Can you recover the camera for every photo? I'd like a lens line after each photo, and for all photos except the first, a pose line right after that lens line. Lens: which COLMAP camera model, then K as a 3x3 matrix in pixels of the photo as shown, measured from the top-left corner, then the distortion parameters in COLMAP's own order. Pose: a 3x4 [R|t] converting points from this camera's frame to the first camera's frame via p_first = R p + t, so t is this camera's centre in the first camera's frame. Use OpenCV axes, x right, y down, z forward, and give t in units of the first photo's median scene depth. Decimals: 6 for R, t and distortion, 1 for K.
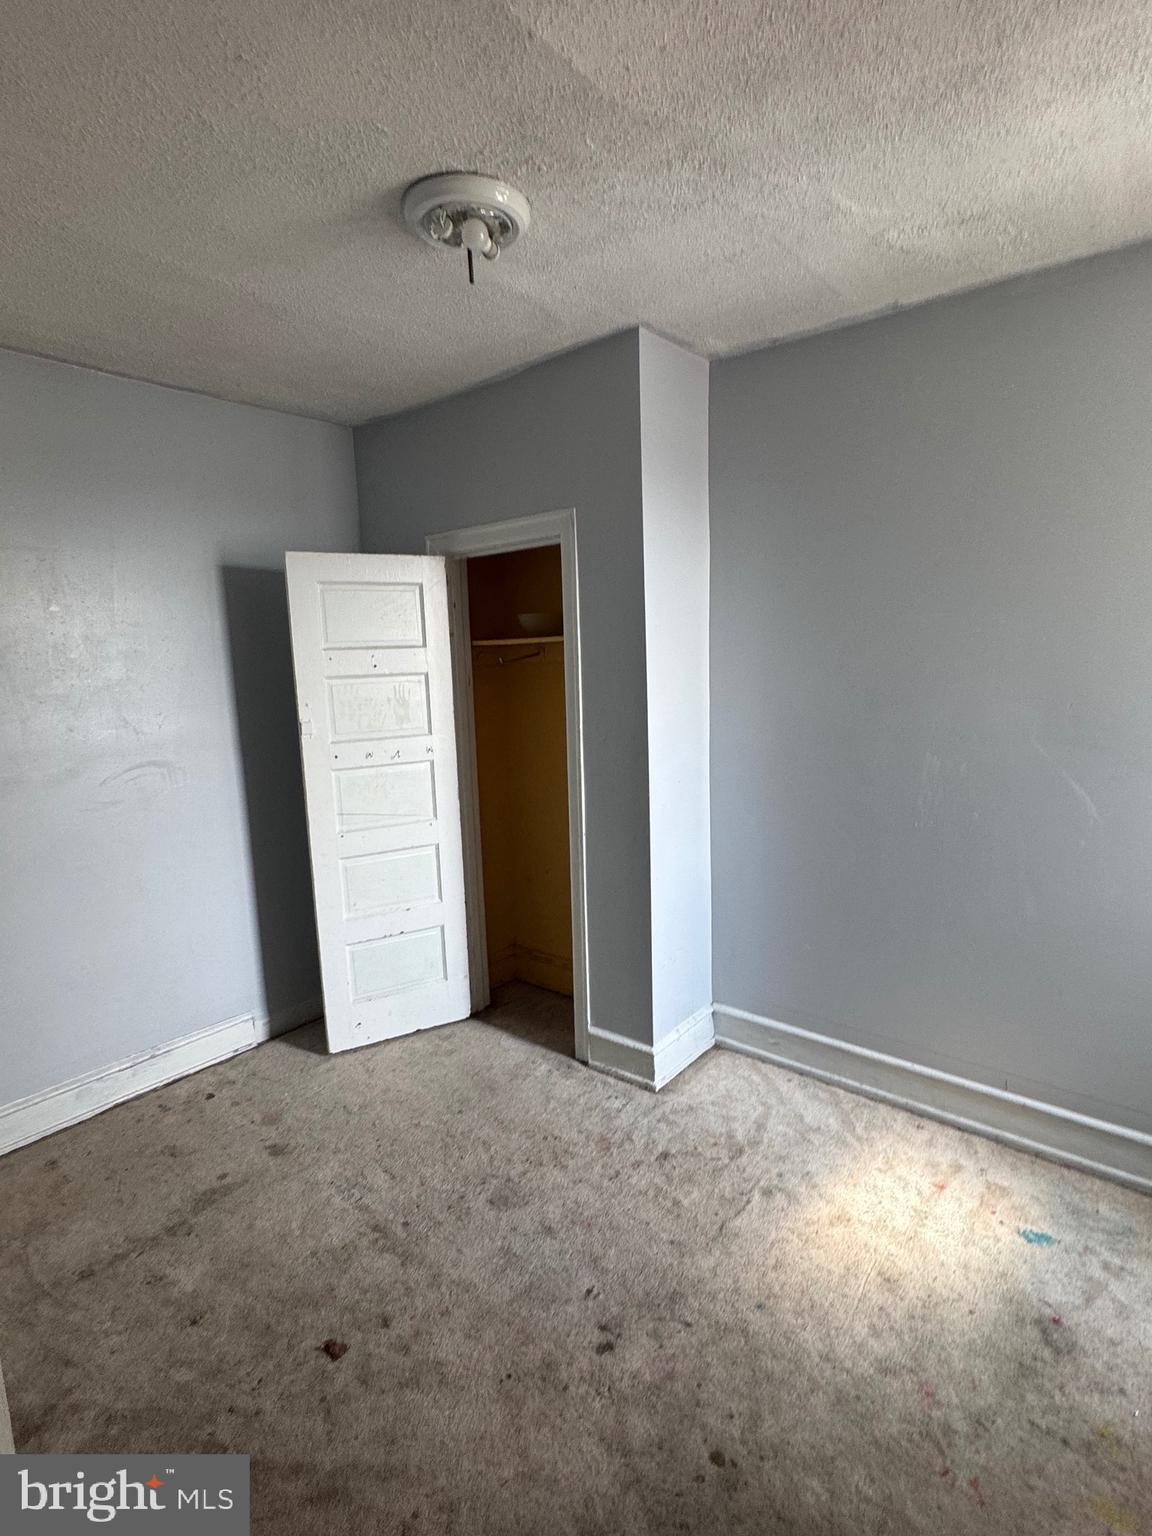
lens RADIAL K [[783.5, 0, 575.0], [0, 783.5, 765.7], [0, 0, 1]] dist [0.007291, -0.000191]
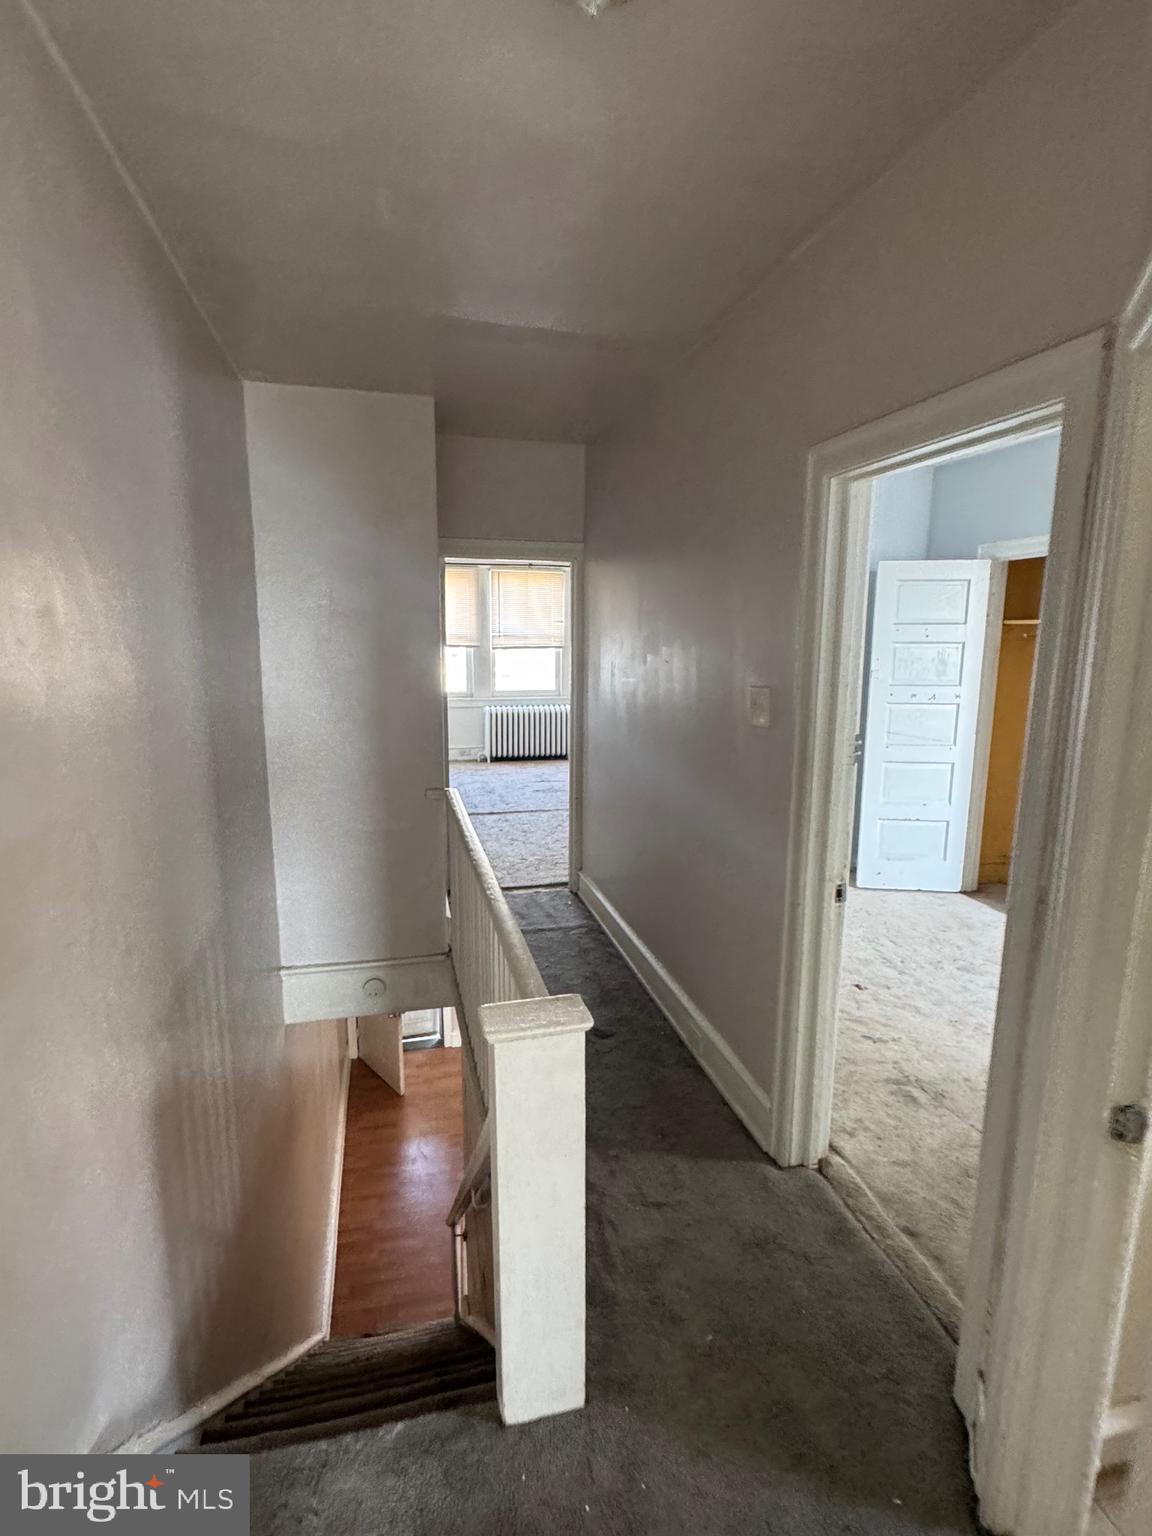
lens RADIAL K [[783.5, 0, 577.5], [0, 783.5, 765.3], [0, 0, 1]] dist [0.007291, -0.000191]
pose [[0.804647, 0.139716, -0.577081, 0.103186], [-0.117291, 0.990171, 0.076185, 0.078785], [0.582053, 0.006385, 0.813126, -0.585266]]
